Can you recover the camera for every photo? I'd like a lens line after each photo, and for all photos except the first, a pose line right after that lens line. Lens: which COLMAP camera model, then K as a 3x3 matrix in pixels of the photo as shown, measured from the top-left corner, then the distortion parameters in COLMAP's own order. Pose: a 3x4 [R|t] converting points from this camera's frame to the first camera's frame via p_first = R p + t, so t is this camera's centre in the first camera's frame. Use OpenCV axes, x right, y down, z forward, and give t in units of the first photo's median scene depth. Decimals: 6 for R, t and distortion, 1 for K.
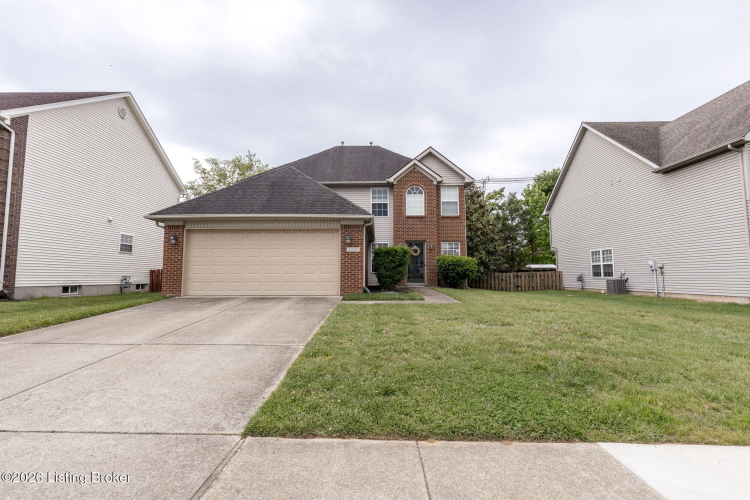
lens RADIAL K [[343.5, 0, 380.8], [0, 343.5, 252.1], [0, 0, 1]] dist [0.010952, -0.001308]
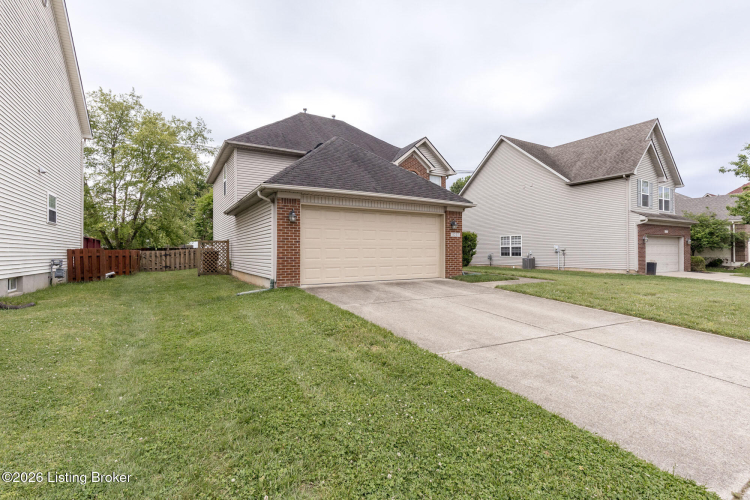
lens RADIAL K [[343.5, 0, 381.4], [0, 343.5, 250.1], [0, 0, 1]] dist [0.010952, -0.001308]
pose [[0.861180, 0.004220, 0.508283, -0.522660], [-0.036733, 0.997868, 0.053952, -0.005785], [-0.506972, -0.065134, 0.859498, 0.121969]]
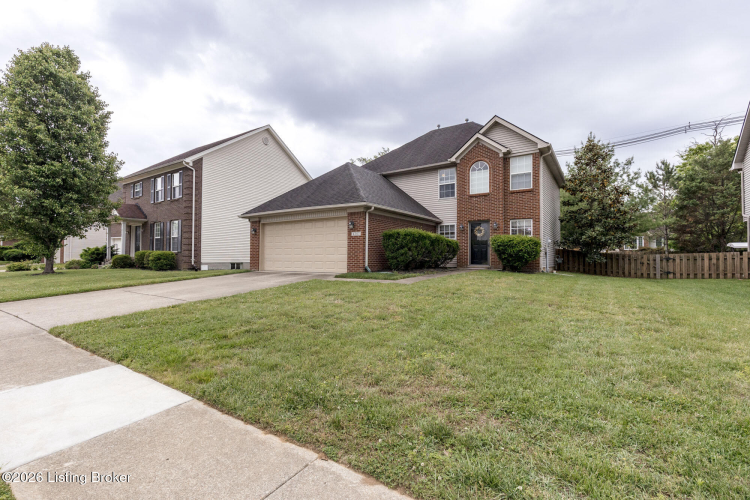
lens RADIAL K [[343.5, 0, 379.9], [0, 343.5, 248.8], [0, 0, 1]] dist [0.010952, -0.001308]
pose [[0.838255, -0.009515, -0.545195, 0.381980], [0.033156, 0.998887, 0.033545, 0.004006], [0.544269, -0.046196, 0.837638, 0.057618]]
